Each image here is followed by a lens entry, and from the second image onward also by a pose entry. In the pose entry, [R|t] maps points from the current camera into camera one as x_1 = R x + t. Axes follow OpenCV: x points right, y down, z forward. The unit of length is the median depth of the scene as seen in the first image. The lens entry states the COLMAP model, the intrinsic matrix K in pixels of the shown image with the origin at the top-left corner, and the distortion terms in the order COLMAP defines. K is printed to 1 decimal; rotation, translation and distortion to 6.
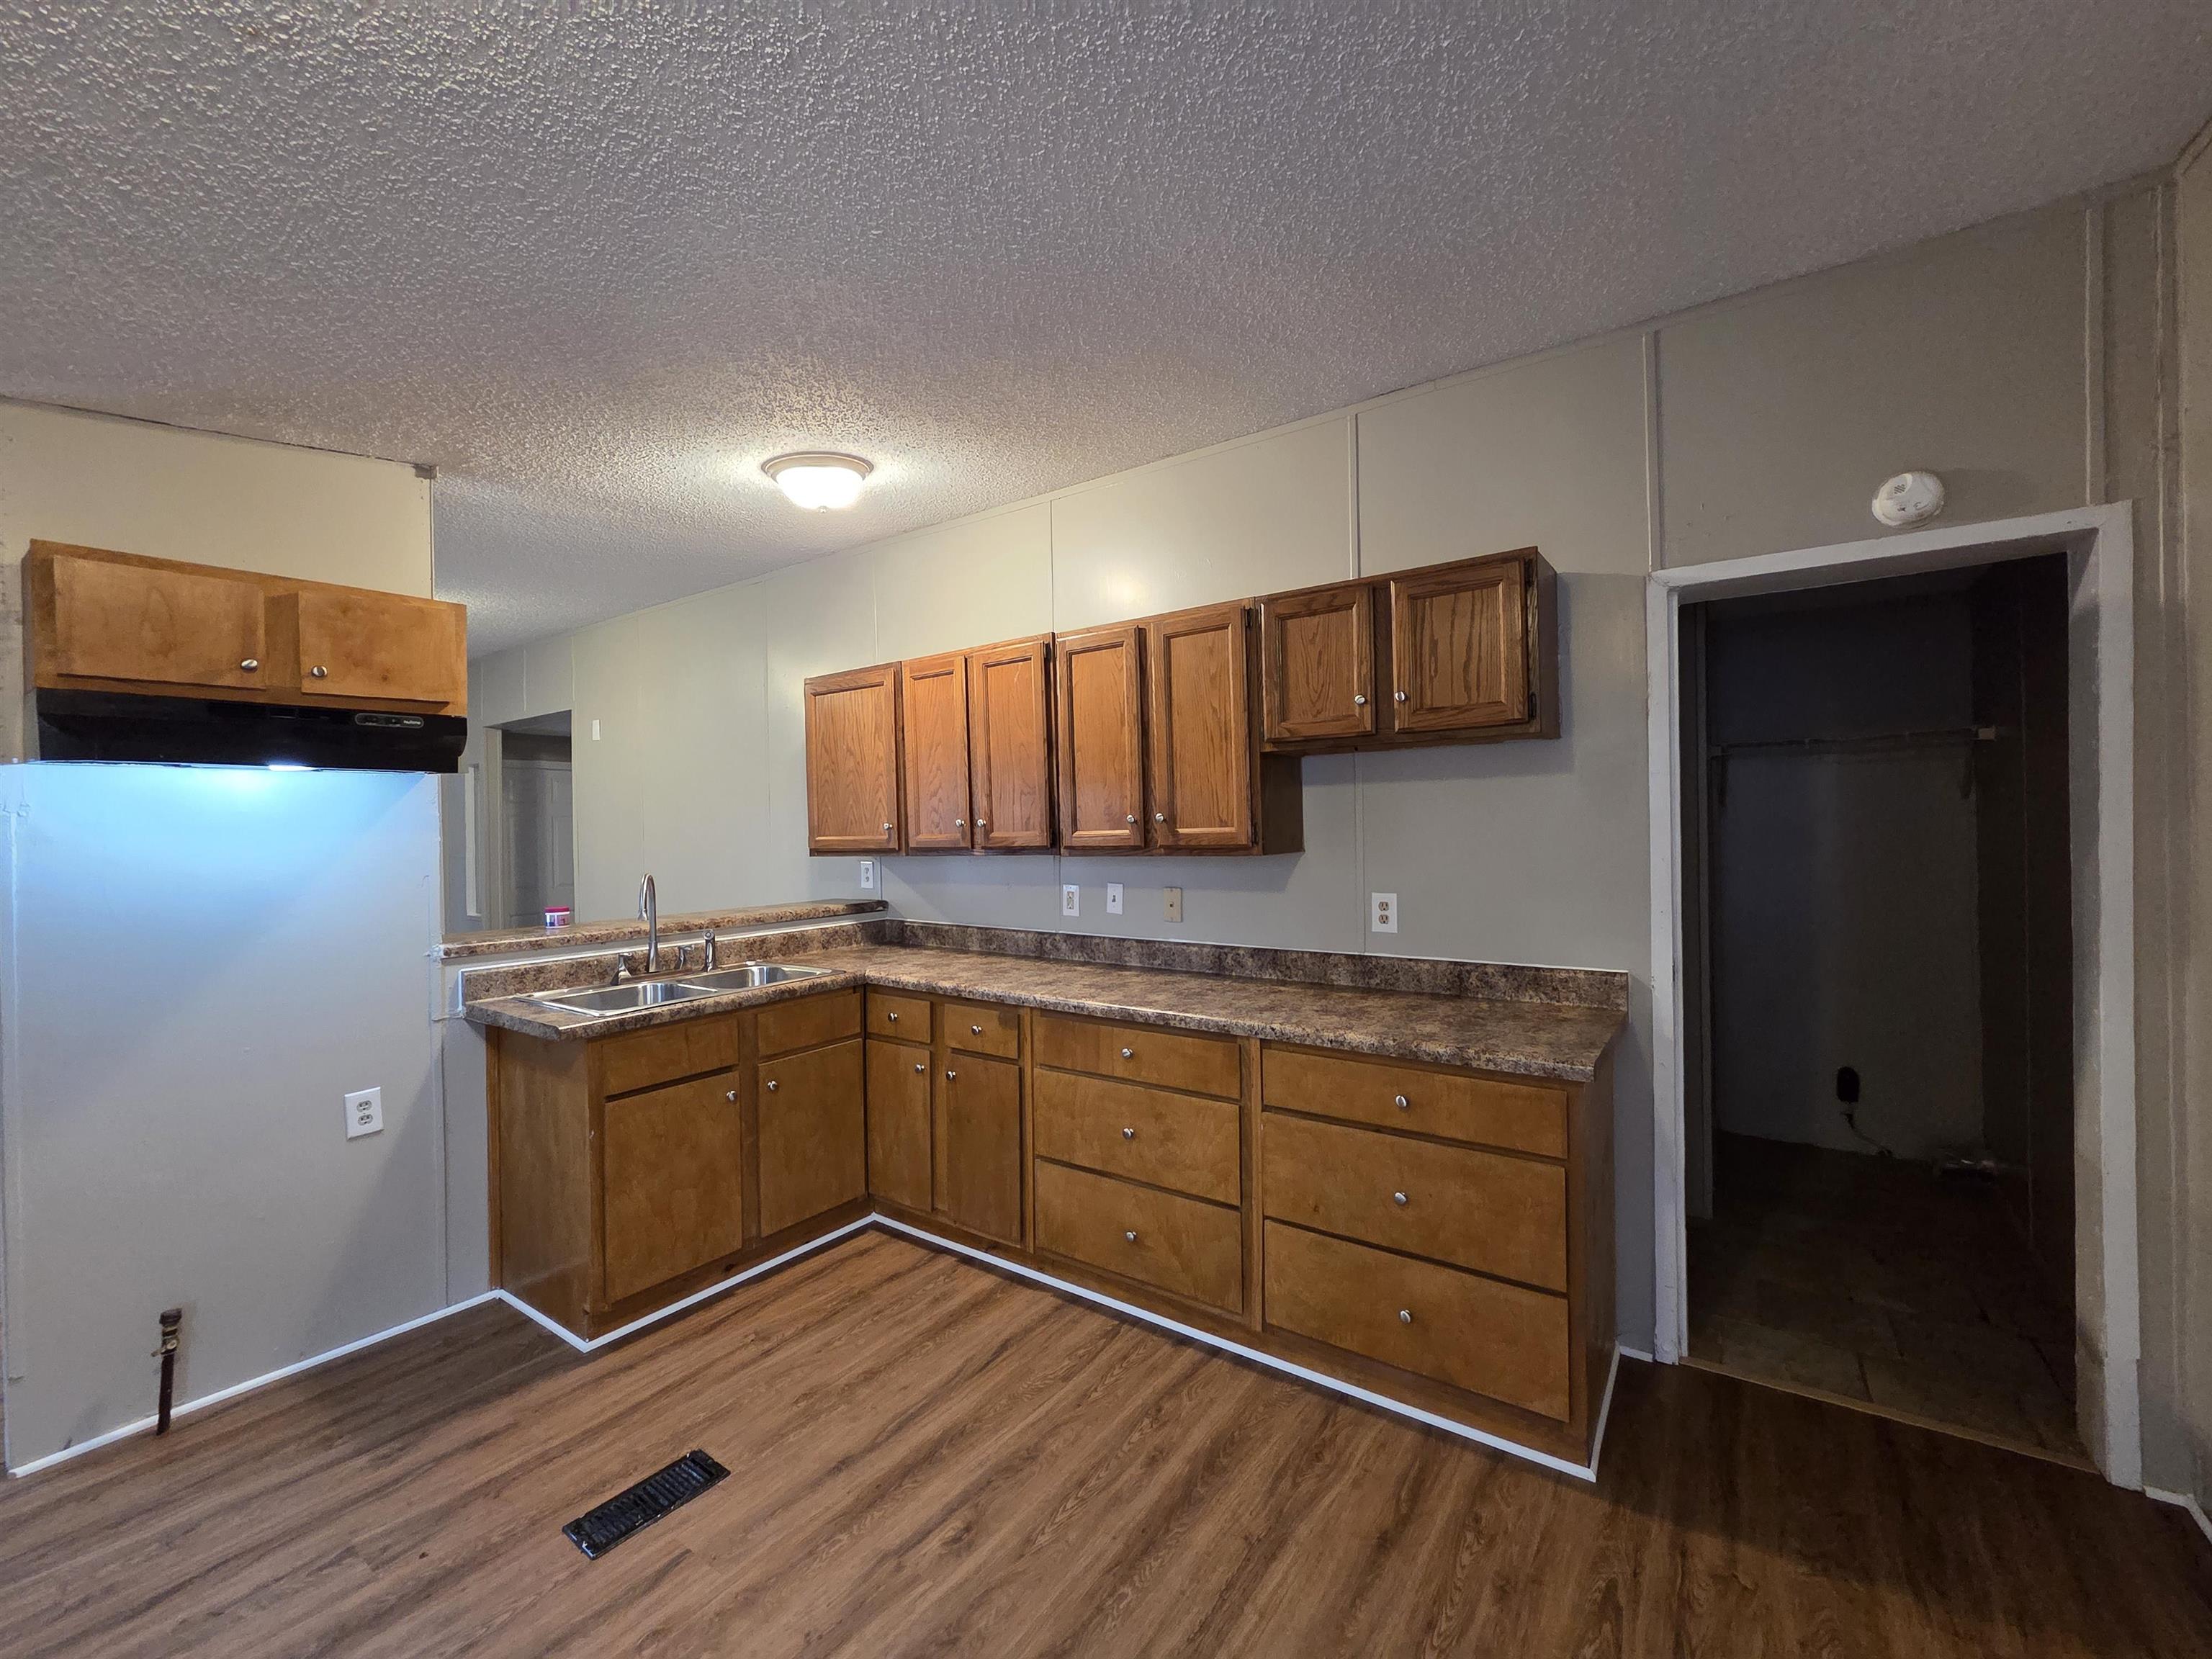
lens RADIAL K [[917.9, 0, 1111.1], [0, 917.9, 825.0], [0, 0, 1]] dist [-0.000761, -0.000102]
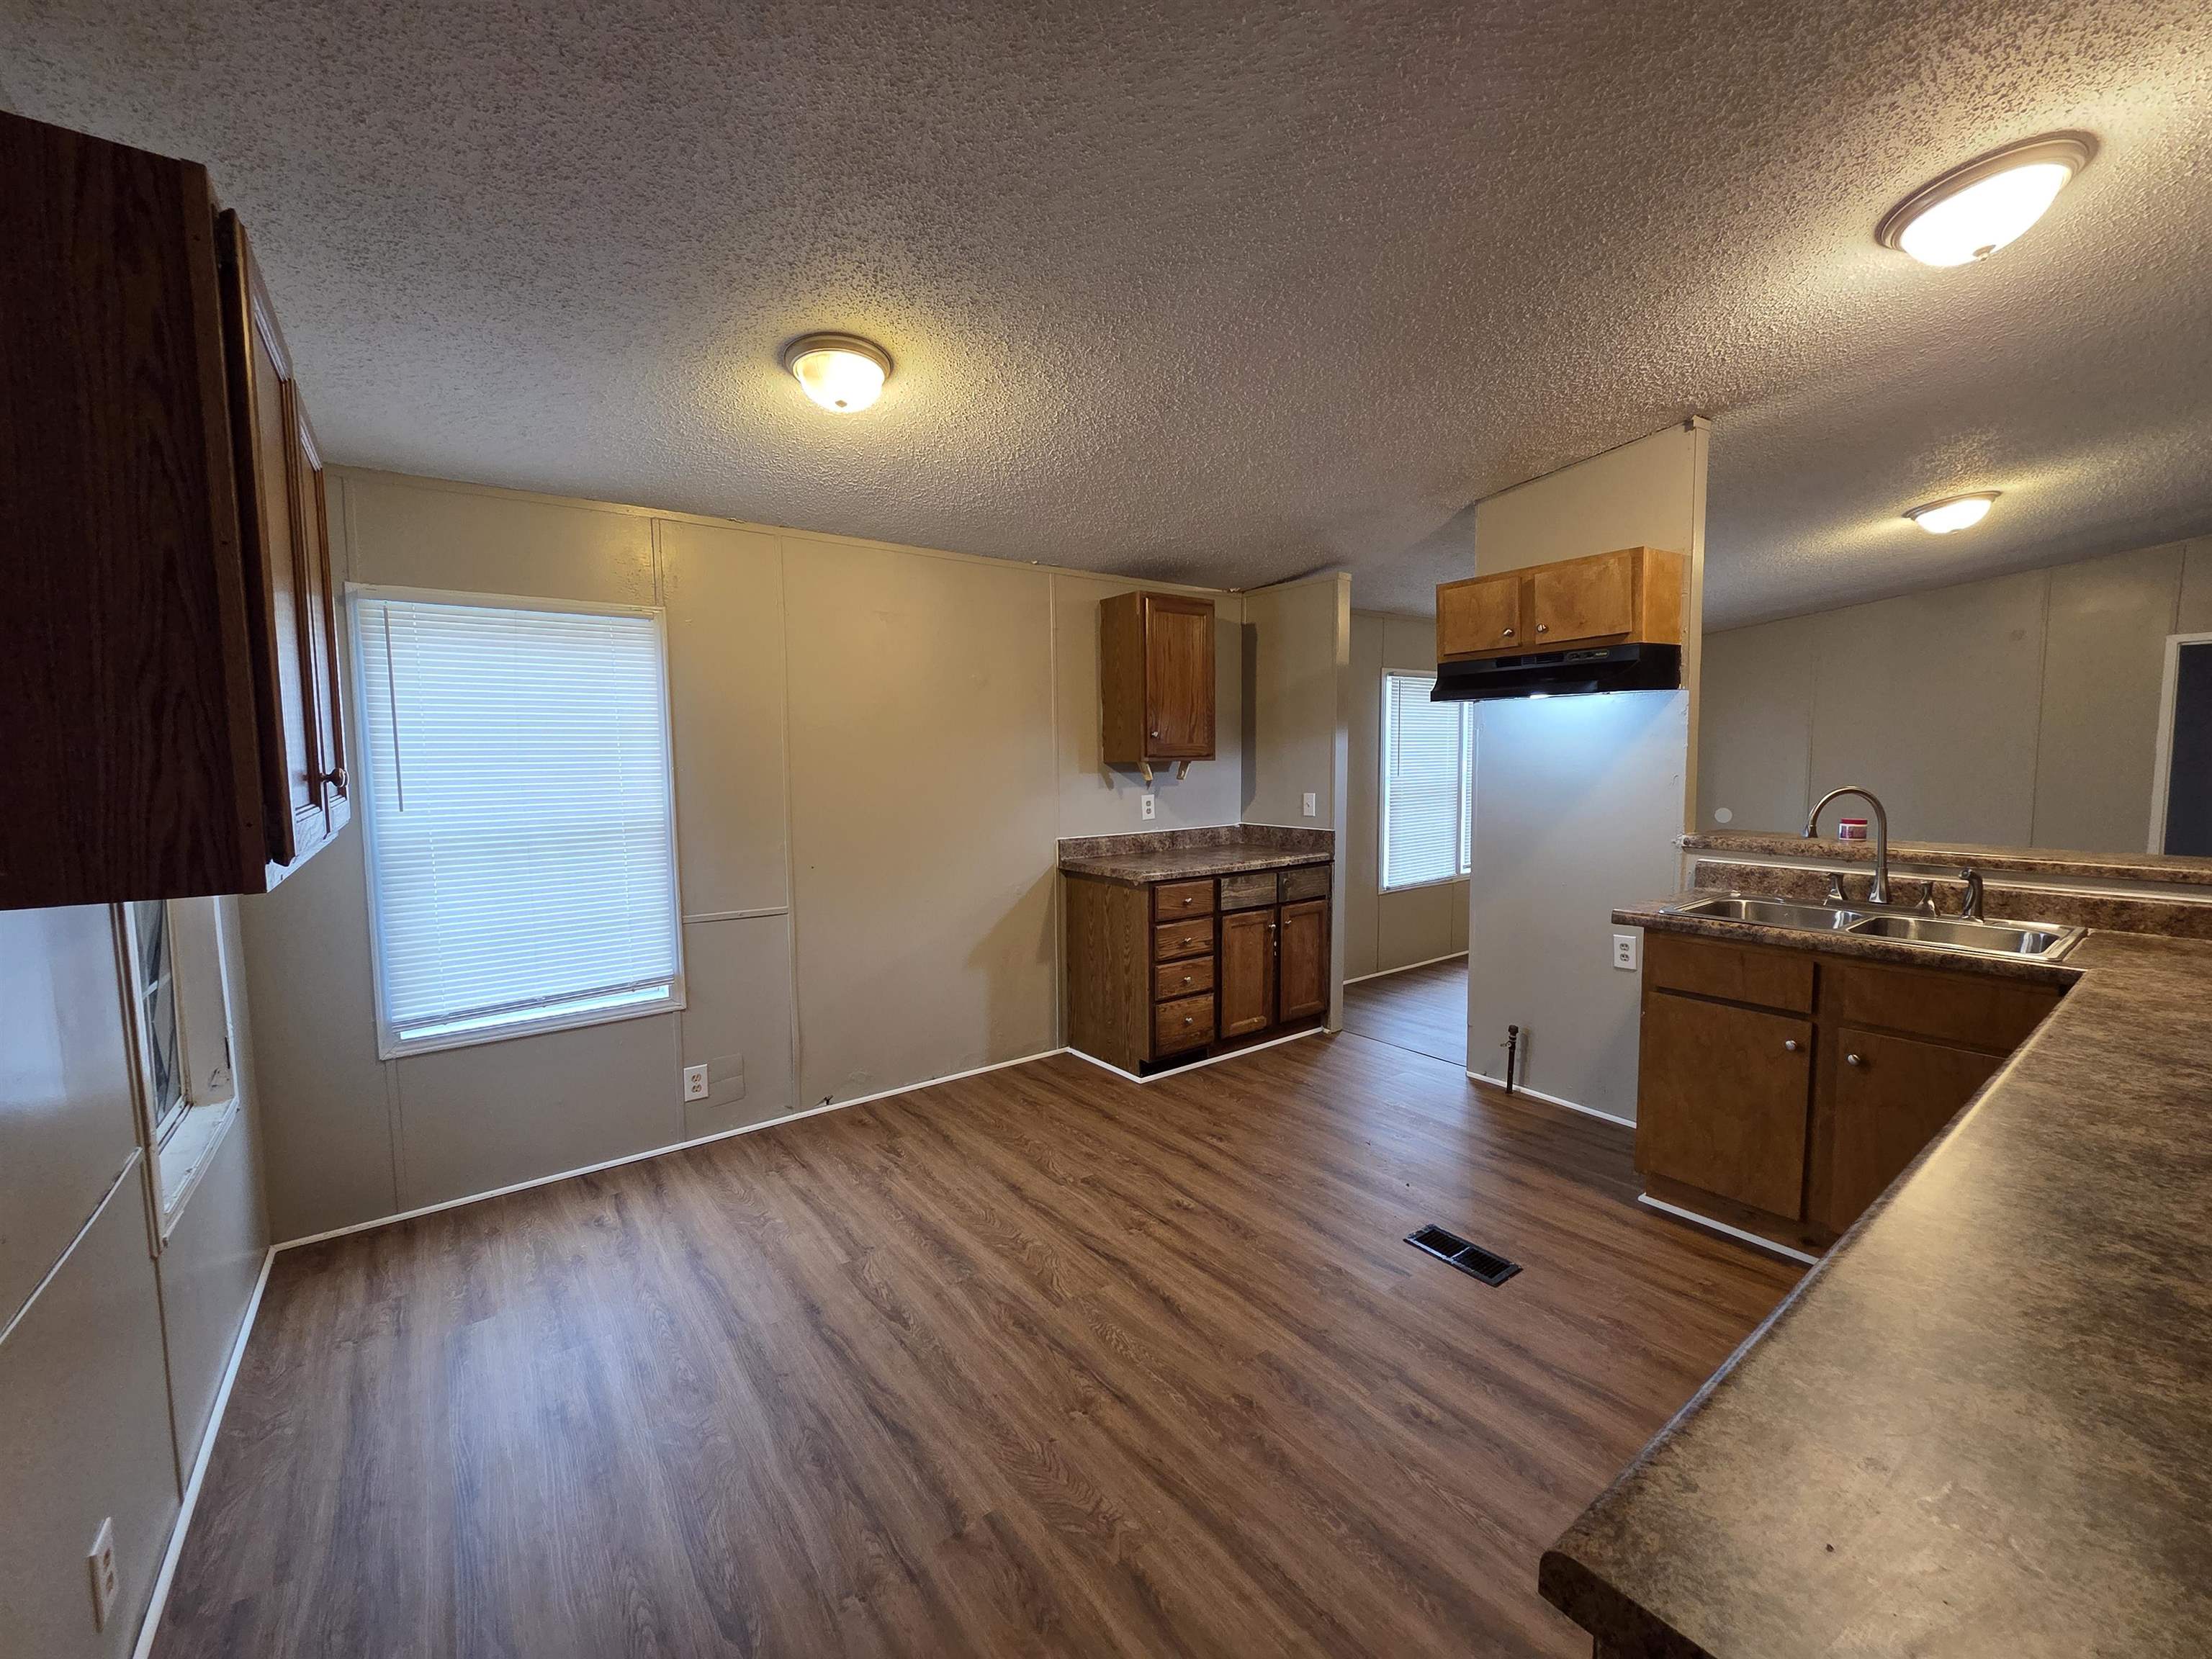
lens RADIAL K [[845.3, 0, 1091.6], [0, 845.3, 822.0], [0, 0, 1]] dist [0.000332, 0.000054]
pose [[-0.302983, 0.101113, -0.947617, 0.716768], [0.016540, 0.994764, 0.100855, -0.011508], [0.952852, 0.014884, -0.303069, 0.820213]]
